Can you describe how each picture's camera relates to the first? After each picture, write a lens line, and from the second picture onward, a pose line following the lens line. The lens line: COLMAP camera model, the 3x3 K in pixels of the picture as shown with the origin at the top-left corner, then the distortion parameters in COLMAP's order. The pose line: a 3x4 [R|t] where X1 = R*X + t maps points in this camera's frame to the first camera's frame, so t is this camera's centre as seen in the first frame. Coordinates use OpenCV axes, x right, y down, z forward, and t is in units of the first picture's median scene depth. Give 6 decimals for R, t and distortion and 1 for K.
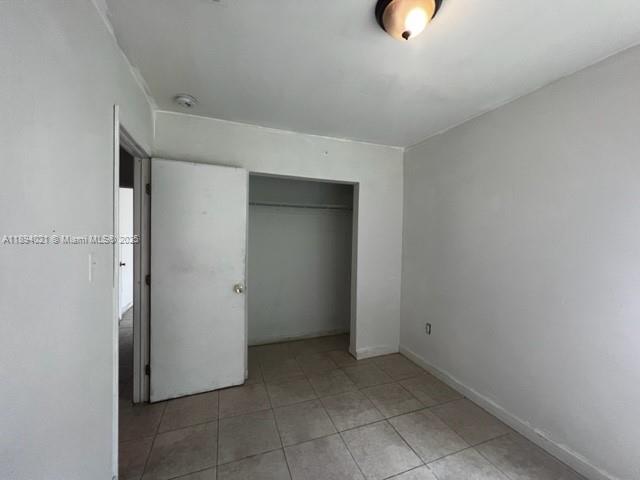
lens RADIAL K [[254.7, 0, 315.3], [0, 254.7, 242.4], [0, 0, 1]] dist [-0.001975, 0.000763]
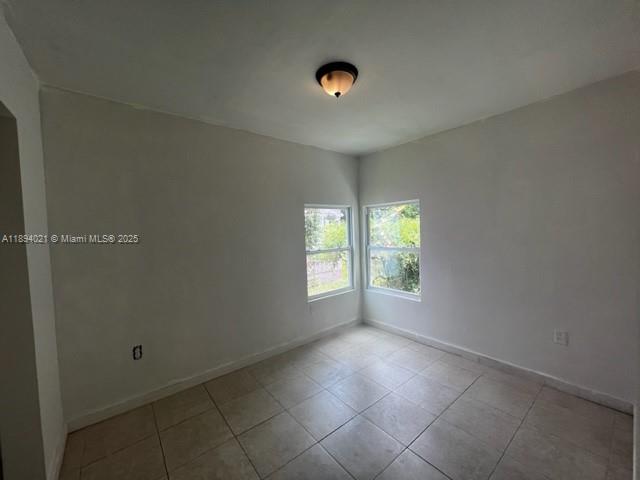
lens RADIAL K [[256.7, 0, 317.2], [0, 256.7, 241.7], [0, 0, 1]] dist [0.004635, -0.000111]
pose [[-0.304762, -0.049108, 0.951162, -0.611655], [0.063093, 0.995435, 0.071609, -0.030902], [-0.950336, 0.081835, -0.300272, 0.911164]]
